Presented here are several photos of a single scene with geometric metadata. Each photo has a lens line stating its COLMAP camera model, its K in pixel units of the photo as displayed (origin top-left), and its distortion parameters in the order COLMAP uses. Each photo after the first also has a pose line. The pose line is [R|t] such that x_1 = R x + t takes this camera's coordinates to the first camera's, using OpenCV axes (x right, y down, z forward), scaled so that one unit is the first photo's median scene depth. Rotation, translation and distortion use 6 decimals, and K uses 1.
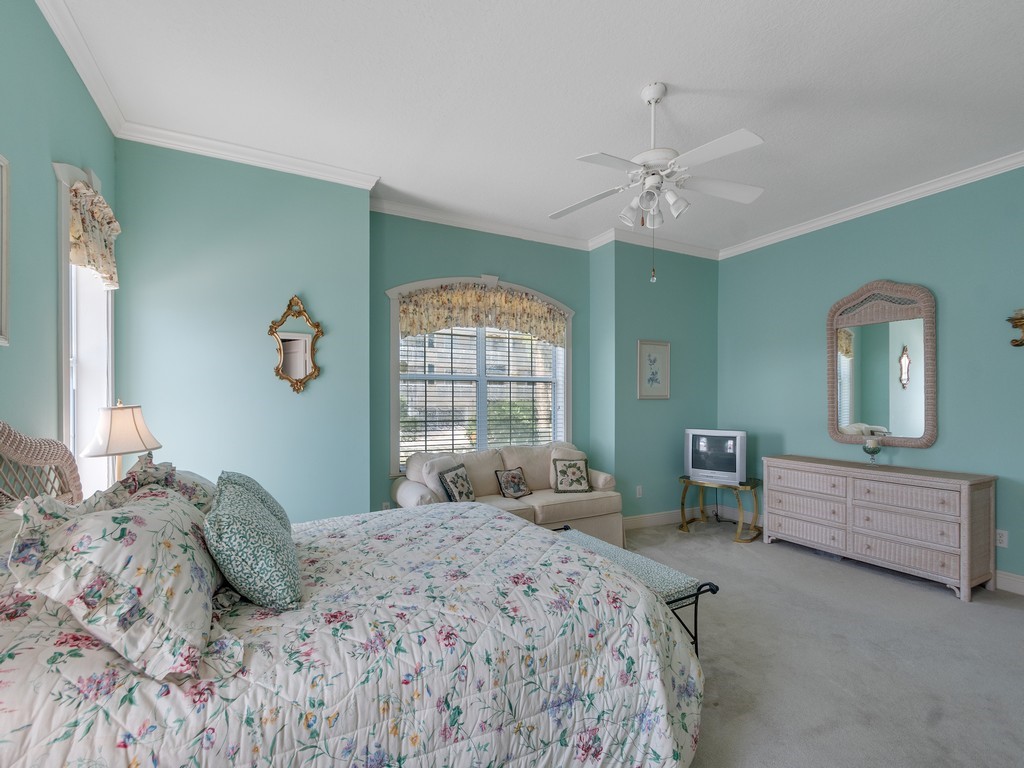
lens RADIAL K [[467.7, 0, 488.5], [0, 467.7, 396.4], [0, 0, 1]] dist [-0.000505, -0.000472]
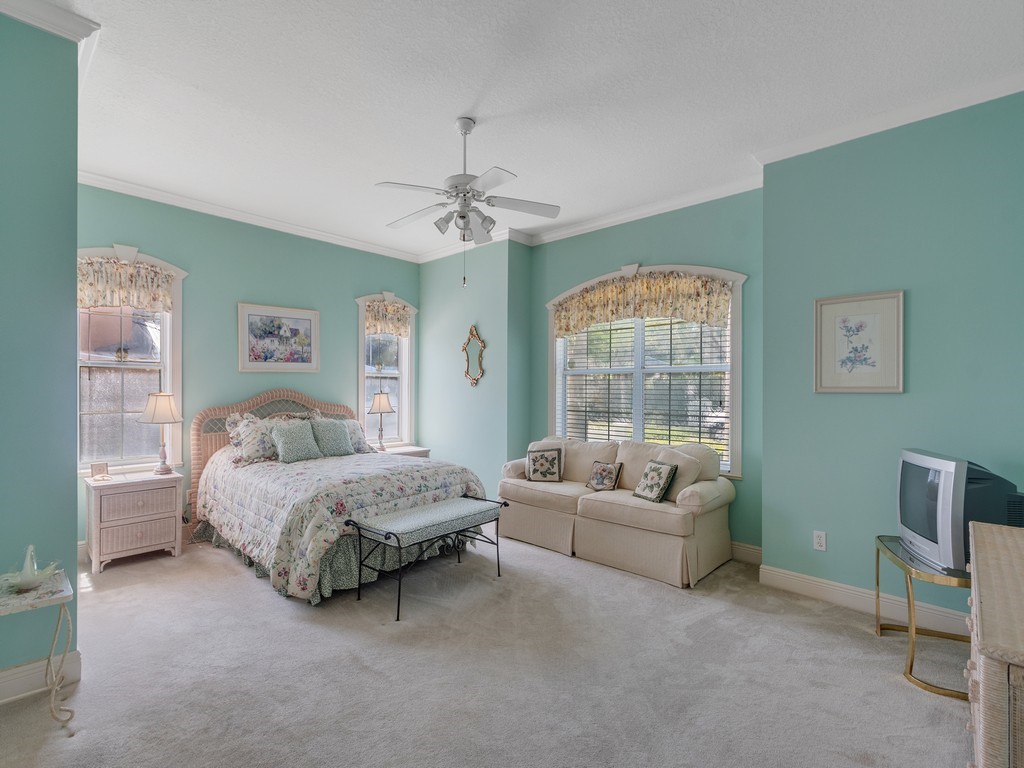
lens RADIAL K [[473.5, 0, 481.7], [0, 473.5, 385.0], [0, 0, 1]] dist [-0.000397, -0.000277]
pose [[0.326630, -0.010182, -0.945097, 0.849325], [0.001268, 0.999946, -0.010335, 0.001703], [0.945151, 0.002177, 0.326625, 0.392353]]
